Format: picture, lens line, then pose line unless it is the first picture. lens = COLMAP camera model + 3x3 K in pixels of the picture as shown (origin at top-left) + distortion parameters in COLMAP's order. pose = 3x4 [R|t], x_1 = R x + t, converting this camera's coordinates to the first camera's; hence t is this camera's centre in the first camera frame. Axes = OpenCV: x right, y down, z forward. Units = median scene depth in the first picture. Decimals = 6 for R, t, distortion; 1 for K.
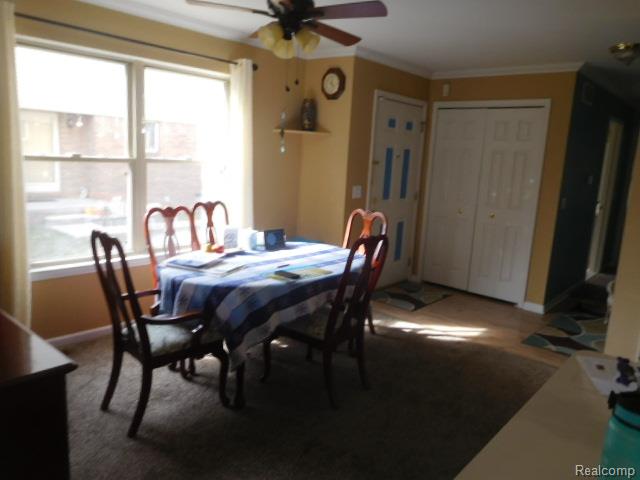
lens RADIAL K [[484.0, 0, 321.1], [0, 484.0, 240.3], [0, 0, 1]] dist [-0.000295, -0.007423]
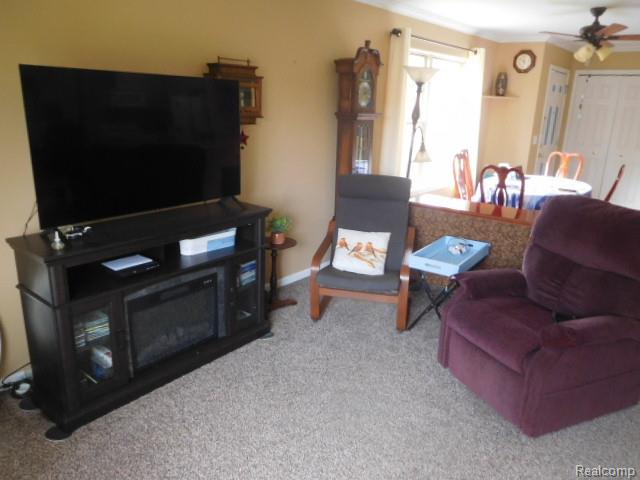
lens RADIAL K [[484.0, 0, 320.4], [0, 484.0, 241.8], [0, 0, 1]] dist [-0.000295, -0.007423]
pose [[0.999803, -0.019872, -0.000178, -0.524021], [0.019779, 0.994203, 0.105689, 0.032258], [-0.001923, -0.105671, 0.994399, -0.406984]]
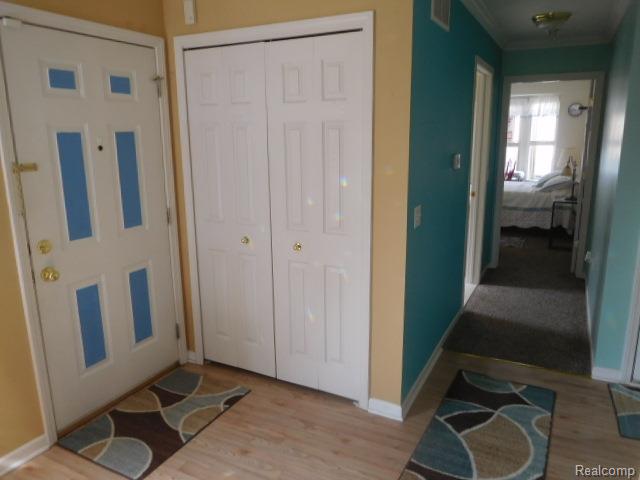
lens RADIAL K [[484.0, 0, 318.9], [0, 484.0, 238.7], [0, 0, 1]] dist [-0.000295, -0.007423]
pose [[0.969190, -0.114933, 0.217856, 0.269475], [0.104743, 0.992818, 0.057800, -0.090539], [-0.222934, -0.033200, 0.974268, 0.489102]]
